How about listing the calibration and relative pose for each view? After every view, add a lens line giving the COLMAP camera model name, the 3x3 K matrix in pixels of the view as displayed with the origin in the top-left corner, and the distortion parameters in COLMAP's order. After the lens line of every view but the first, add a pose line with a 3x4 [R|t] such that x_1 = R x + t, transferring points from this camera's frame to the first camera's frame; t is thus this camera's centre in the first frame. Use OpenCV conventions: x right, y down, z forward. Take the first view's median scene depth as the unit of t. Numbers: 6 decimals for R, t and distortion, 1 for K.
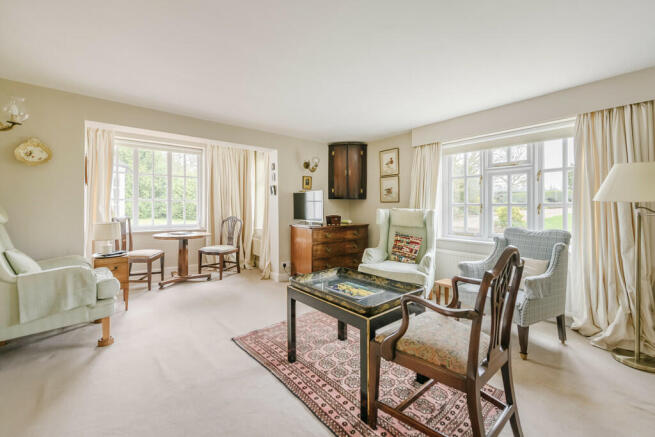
lens RADIAL K [[261.7, 0, 326.3], [0, 261.7, 209.4], [0, 0, 1]] dist [0.009765, -0.000046]
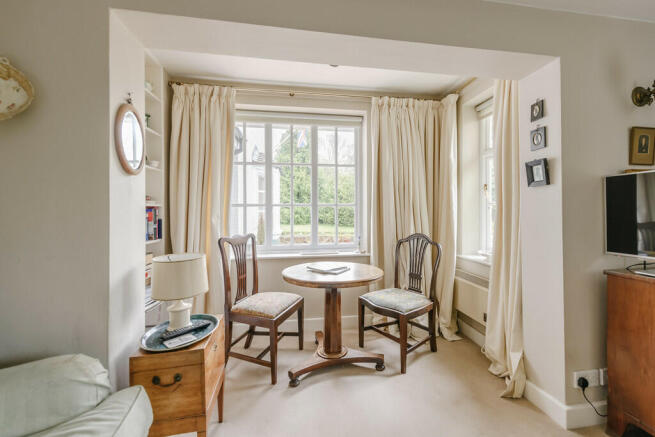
lens RADIAL K [[261.7, 0, 326.3], [0, 261.7, 209.4], [0, 0, 1]] dist [0.009765, -0.000046]
pose [[0.852680, -0.010437, -0.522329, -0.266311], [0.004158, 0.999904, -0.013192, -0.016494], [0.522417, 0.009077, 0.852642, 0.516332]]
